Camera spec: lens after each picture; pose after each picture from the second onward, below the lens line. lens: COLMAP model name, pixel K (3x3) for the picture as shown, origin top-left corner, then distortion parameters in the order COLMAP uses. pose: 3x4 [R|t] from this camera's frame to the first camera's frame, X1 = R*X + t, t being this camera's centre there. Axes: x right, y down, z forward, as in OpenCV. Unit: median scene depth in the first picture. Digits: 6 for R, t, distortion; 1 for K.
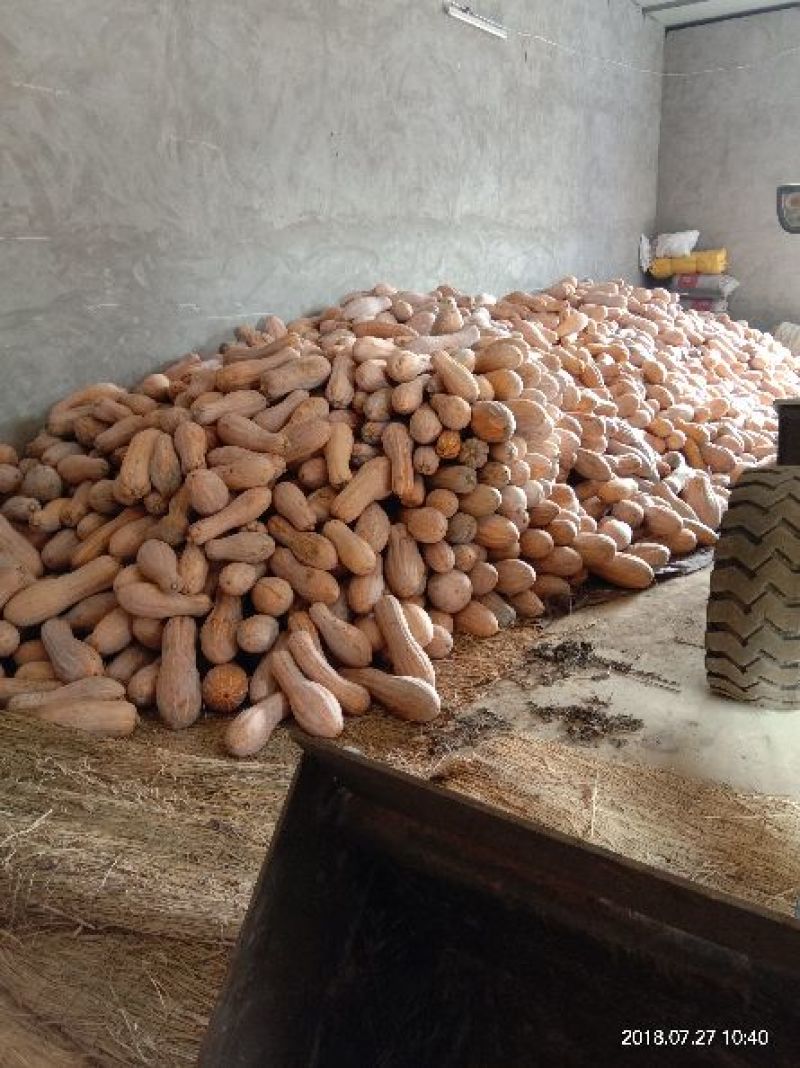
lens RADIAL K [[837.0, 0, 400.0], [0, 837.0, 534.0], [0, 0, 1]] dist [0.080780, -0.120257]
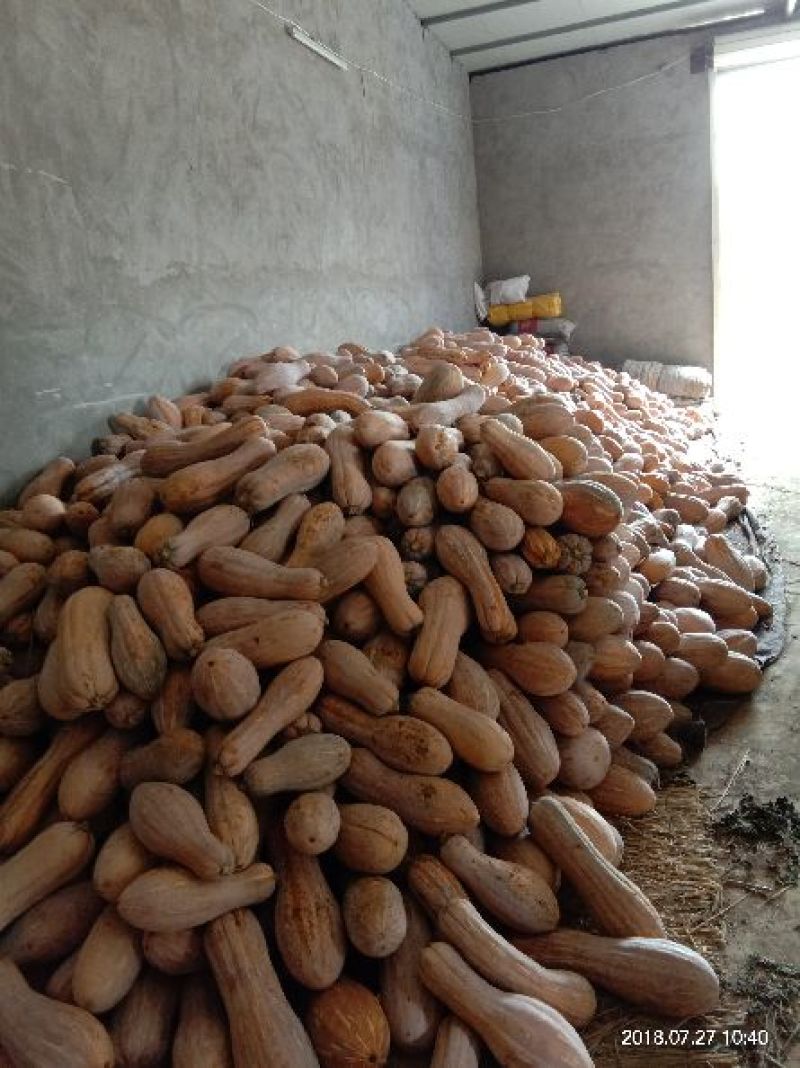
lens RADIAL K [[837.0, 0, 400.0], [0, 837.0, 534.0], [0, 0, 1]] dist [0.080780, -0.120257]
pose [[0.956418, -0.131789, 0.260568, -0.158026], [0.150016, 0.987354, -0.051258, -0.066144], [-0.250518, 0.088114, 0.964094, 0.229237]]
